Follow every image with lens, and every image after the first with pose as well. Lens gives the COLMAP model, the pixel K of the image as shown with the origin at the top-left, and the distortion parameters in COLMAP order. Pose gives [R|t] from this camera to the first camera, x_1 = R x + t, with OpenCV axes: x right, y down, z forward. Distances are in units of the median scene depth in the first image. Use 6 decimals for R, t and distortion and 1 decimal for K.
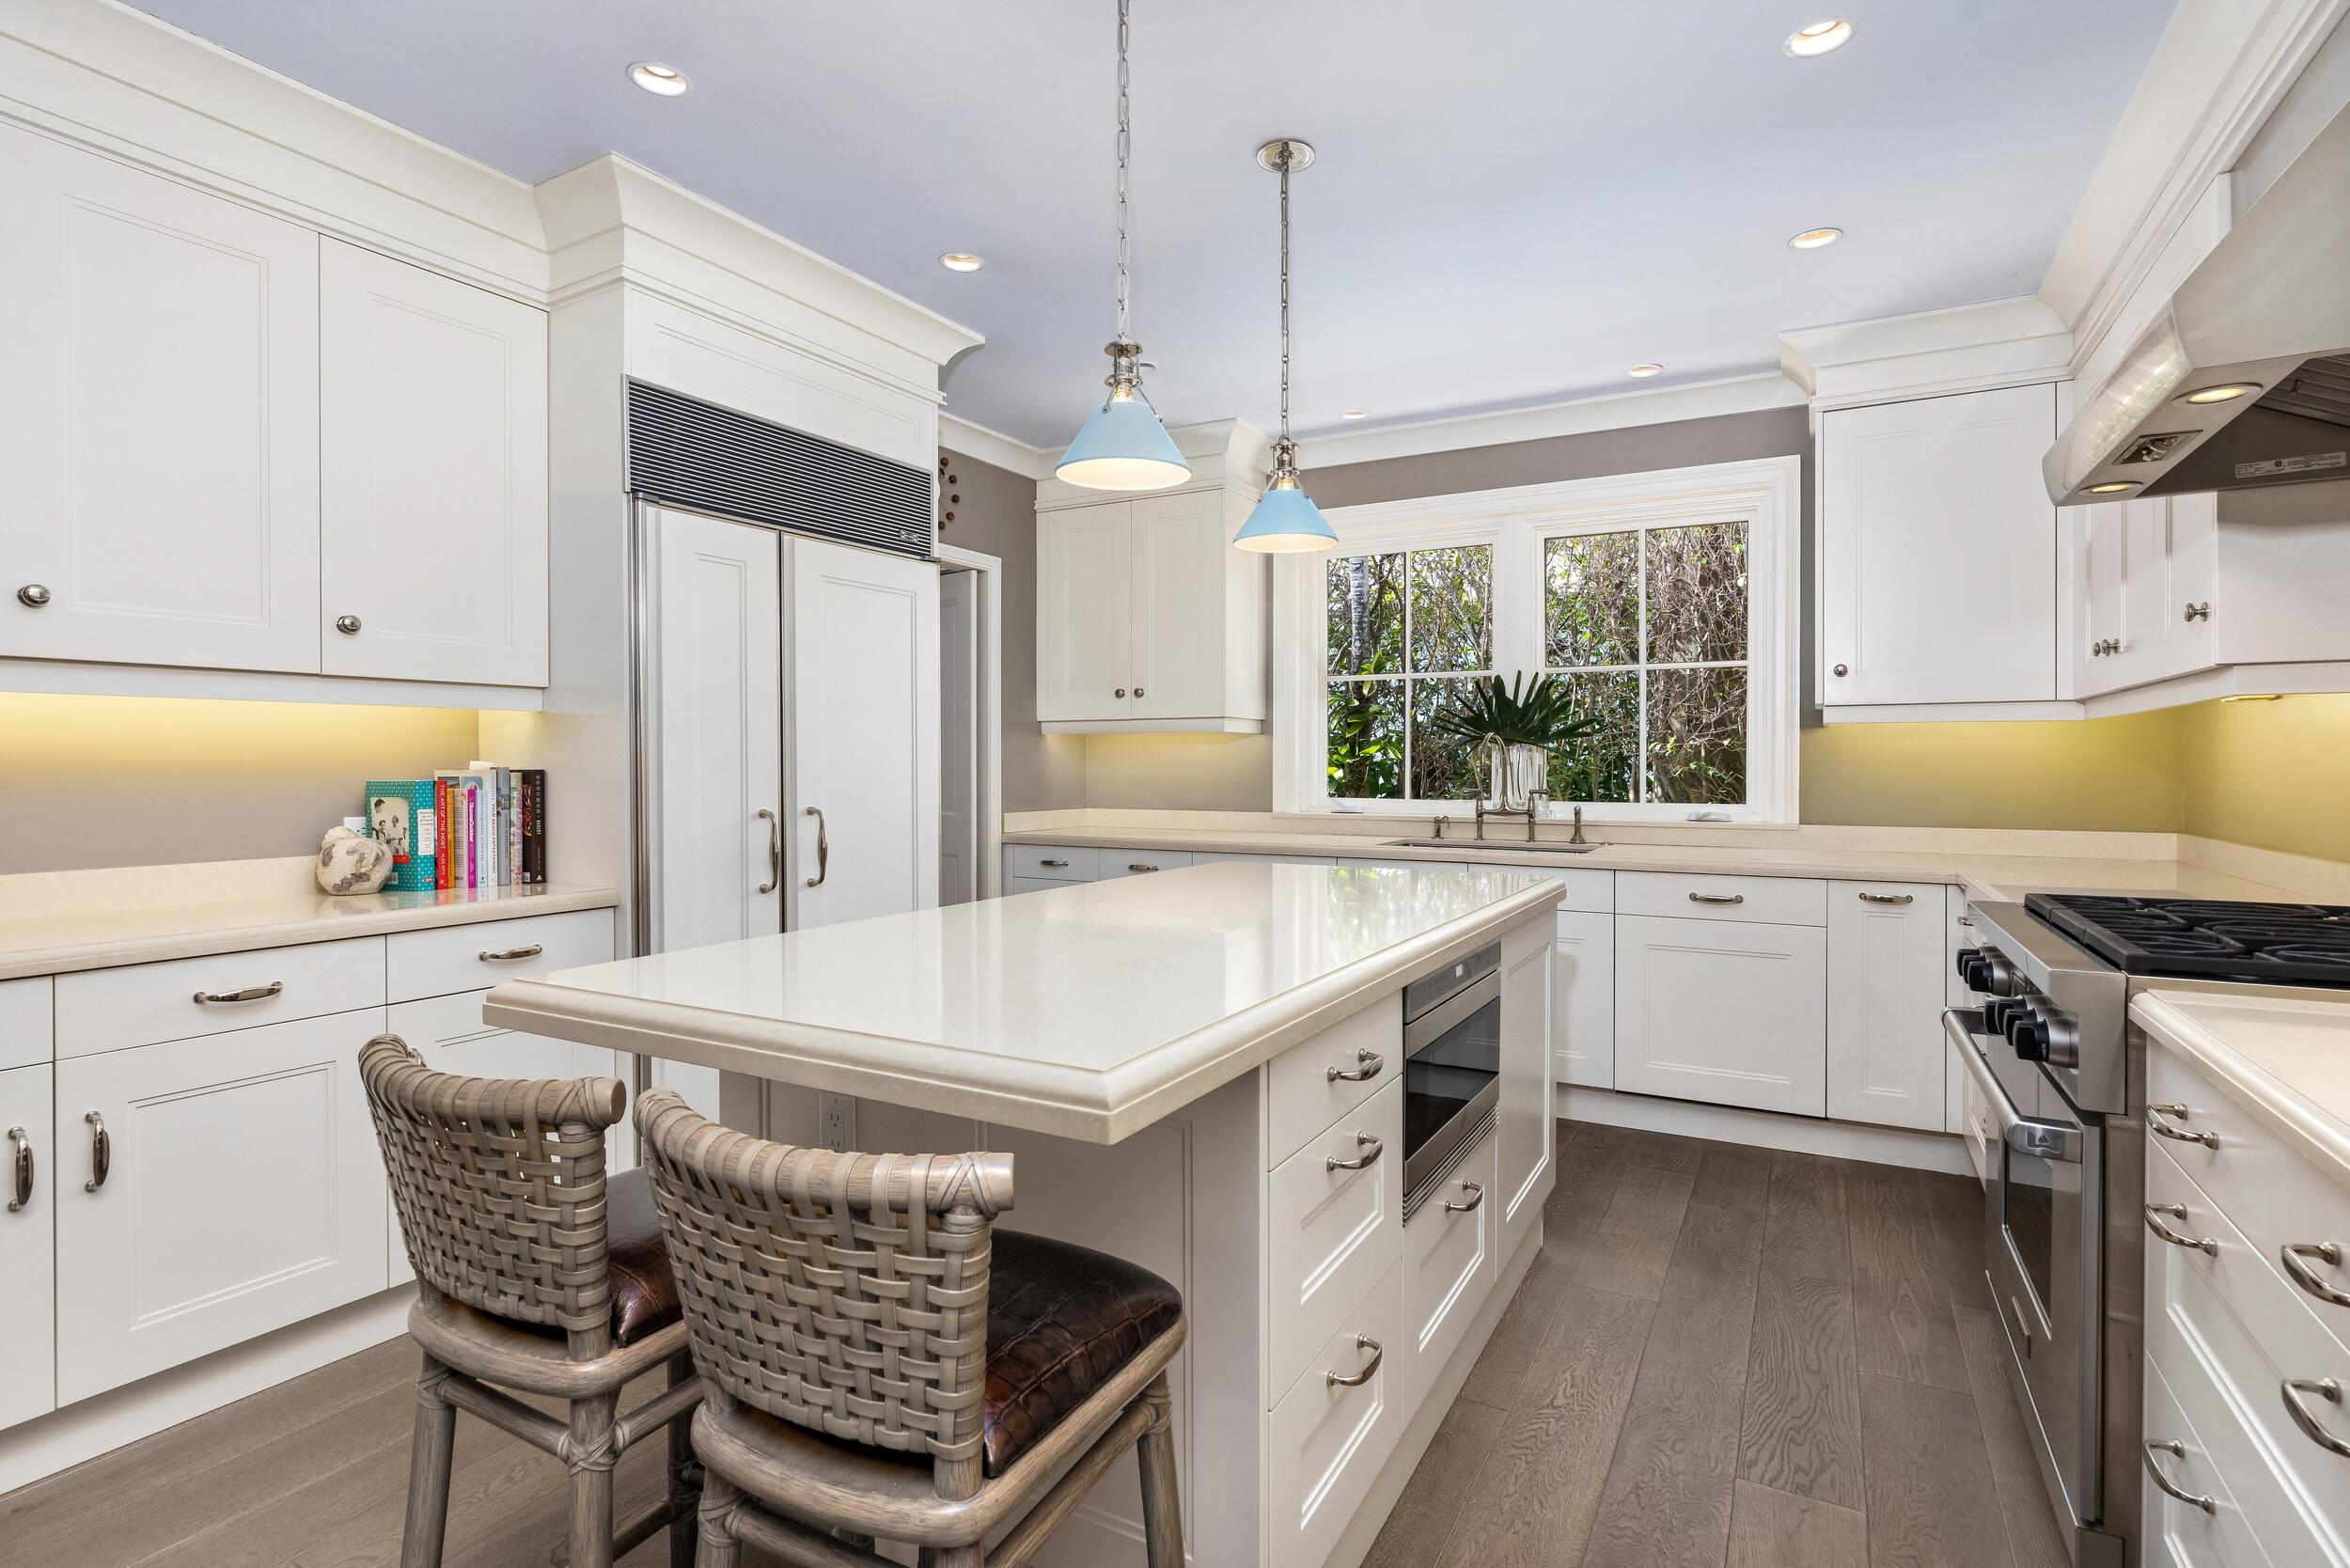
lens RADIAL K [[1145.8, 0, 1172.2], [0, 1145.8, 765.1], [0, 0, 1]] dist [-0.009475, 0.000936]
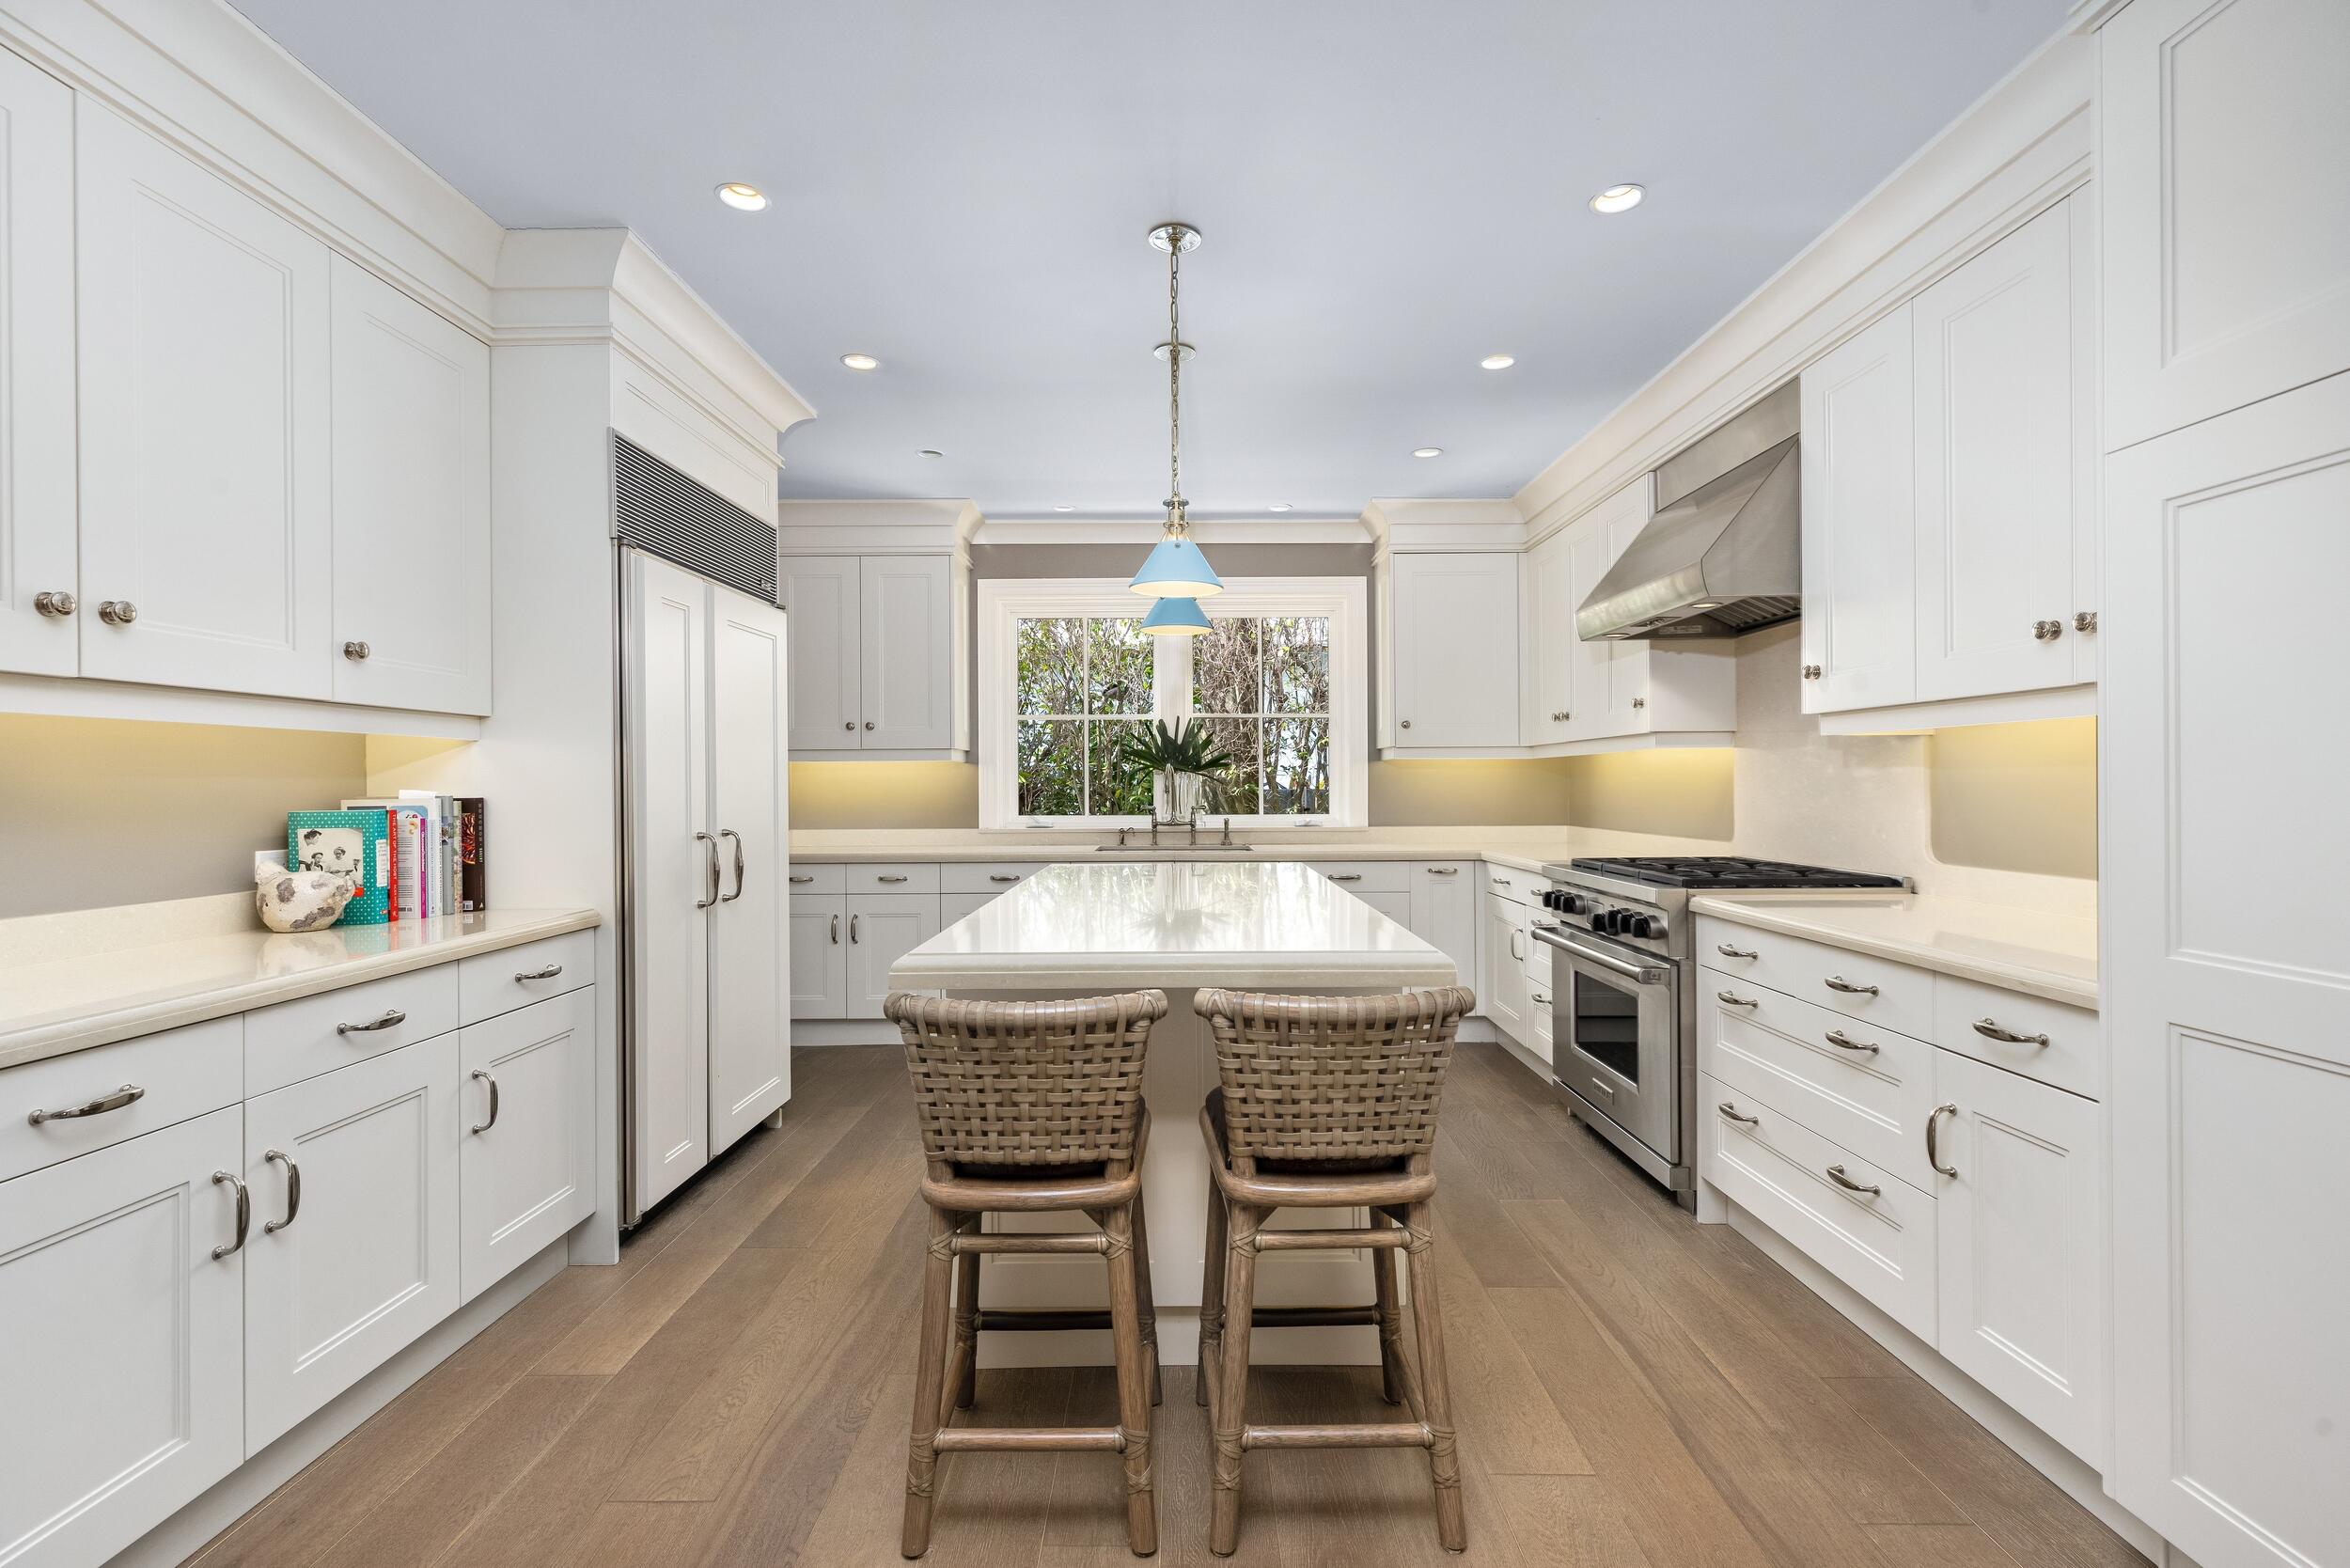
lens RADIAL K [[1064.2, 0, 1174.2], [0, 1064.2, 781.5], [0, 0, 1]] dist [0.001267, 0.000220]
pose [[0.875049, -0.003280, 0.484024, -0.339415], [0.006548, 0.999966, -0.005061, -0.001232], [-0.483990, 0.007598, 0.875040, -0.084953]]
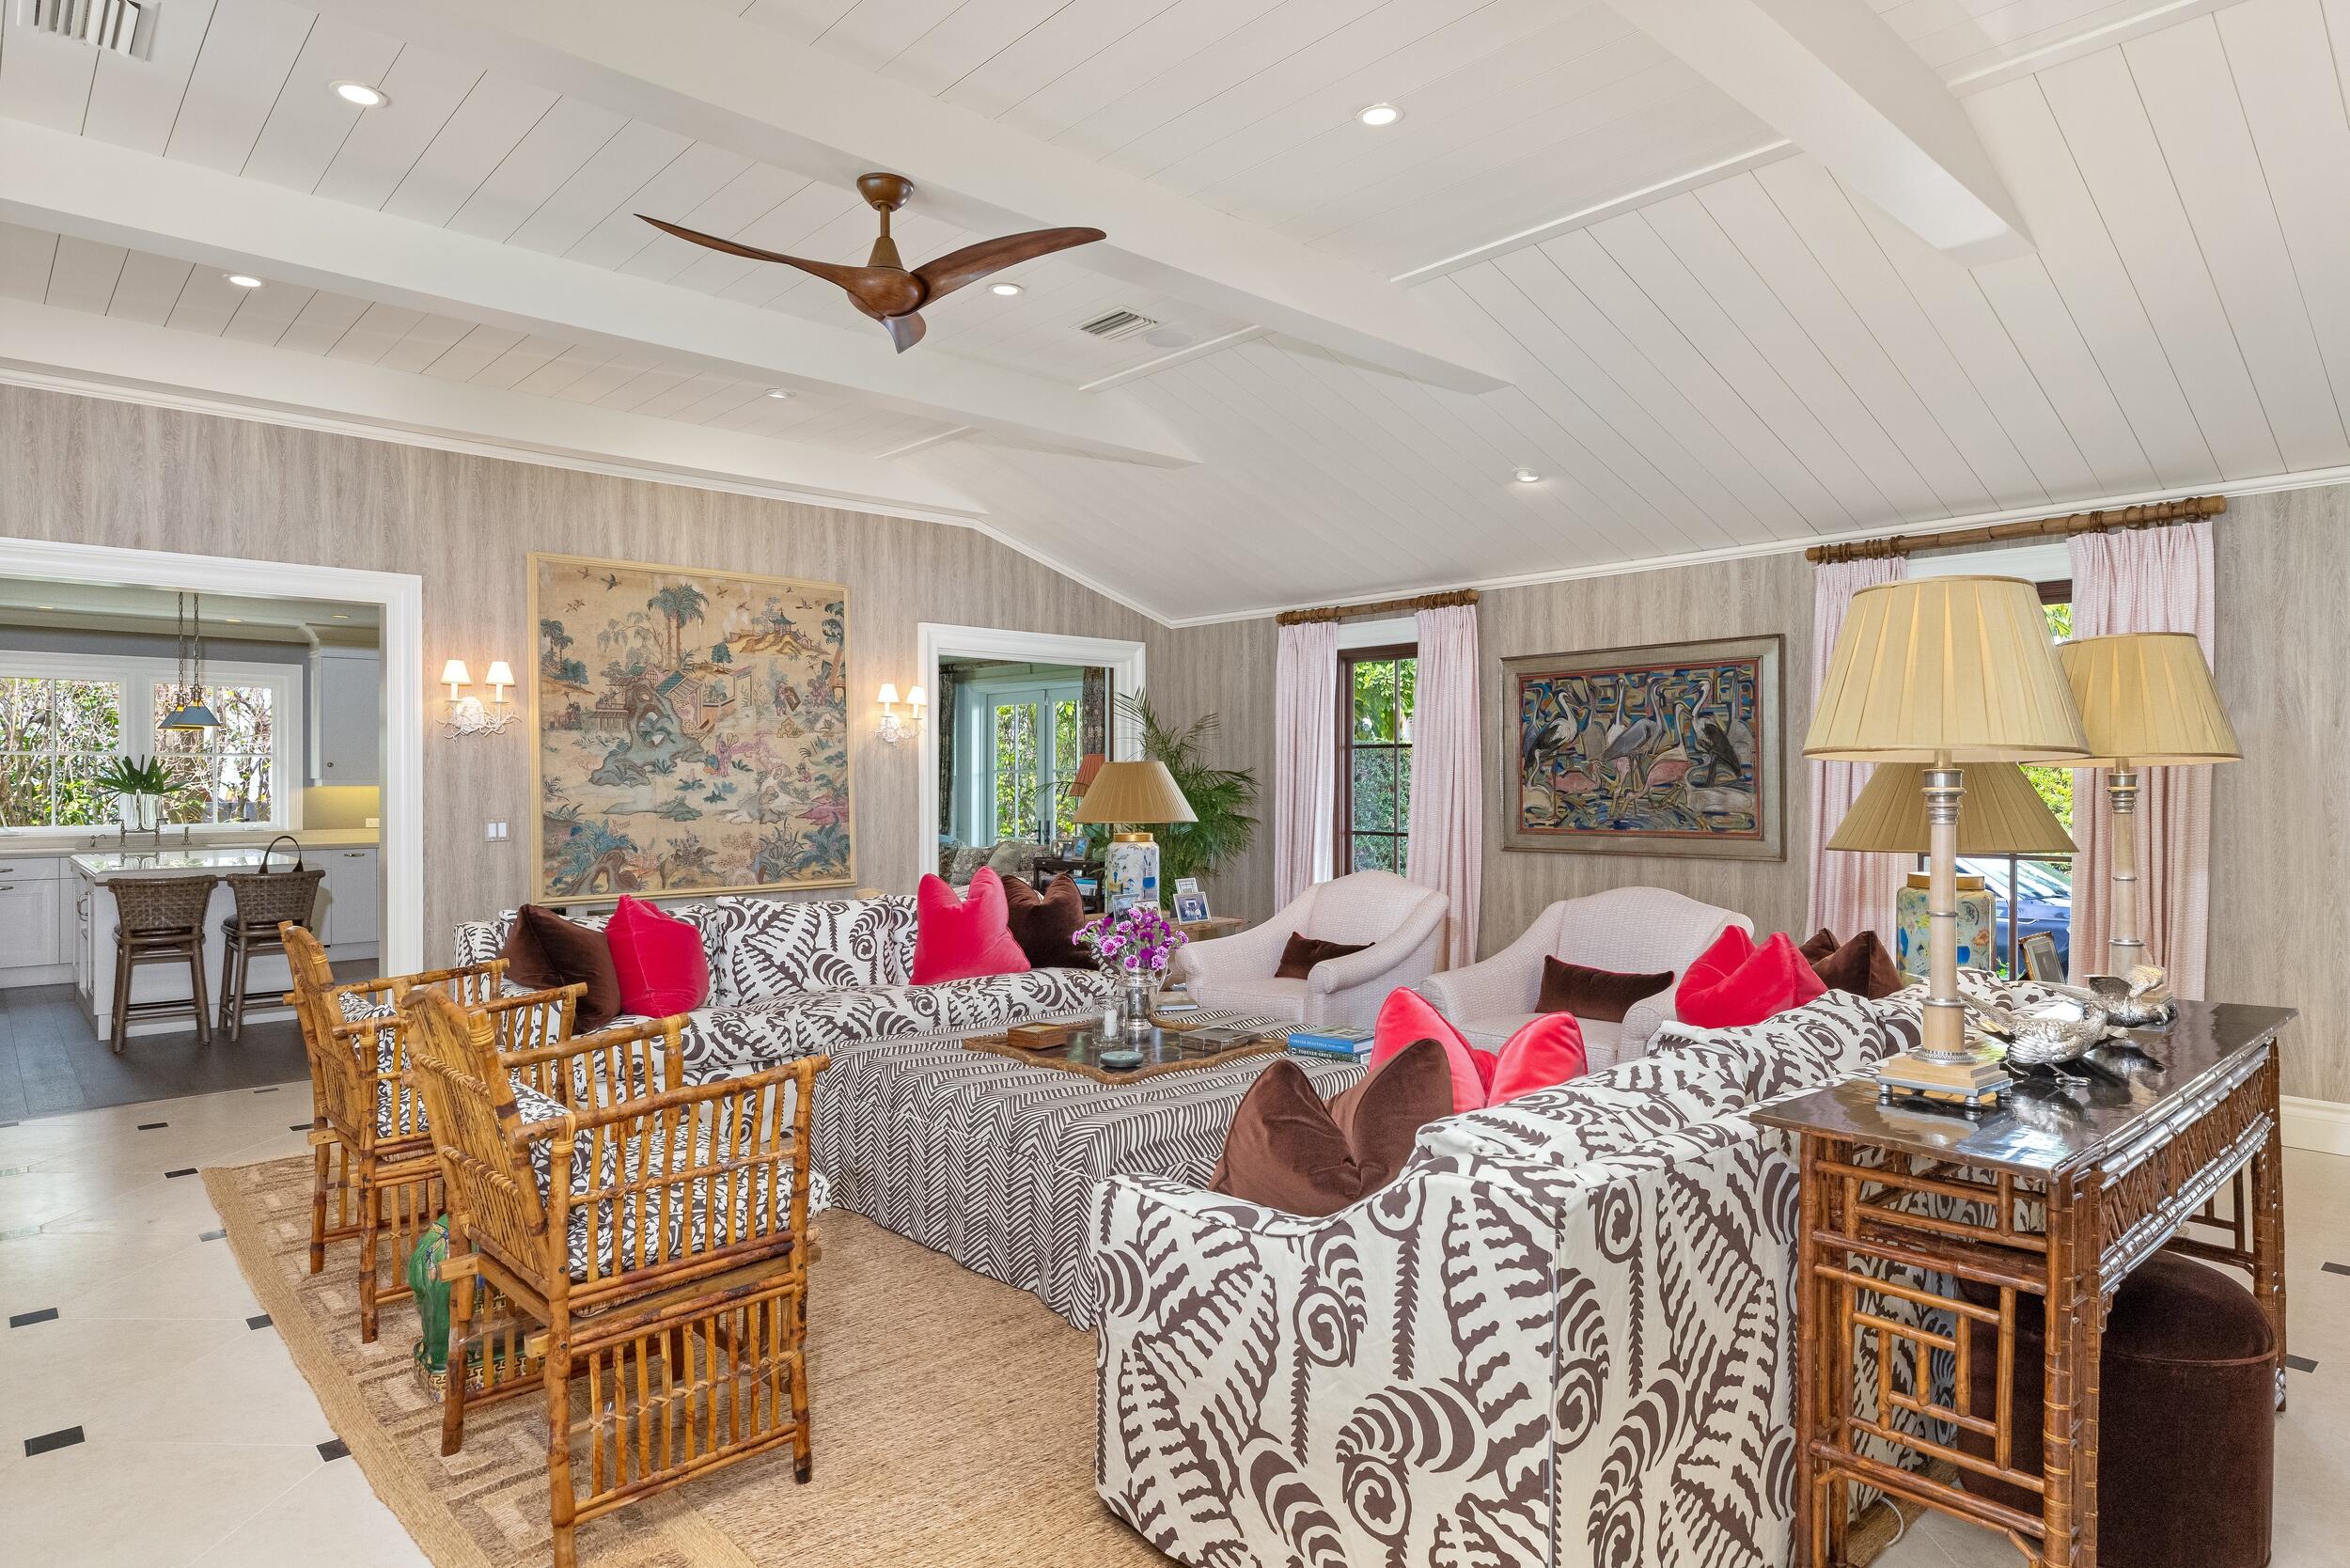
lens RADIAL K [[1333.6, 0, 1180.2], [0, 1333.6, 778.7], [0, 0, 1]] dist [0.004282, 0.001660]
pose [[0.313855, 0.001221, 0.949470, -1.404096], [0.002014, 0.999996, -0.001952, -0.040388], [-0.949469, 0.002525, 0.313851, -1.460570]]
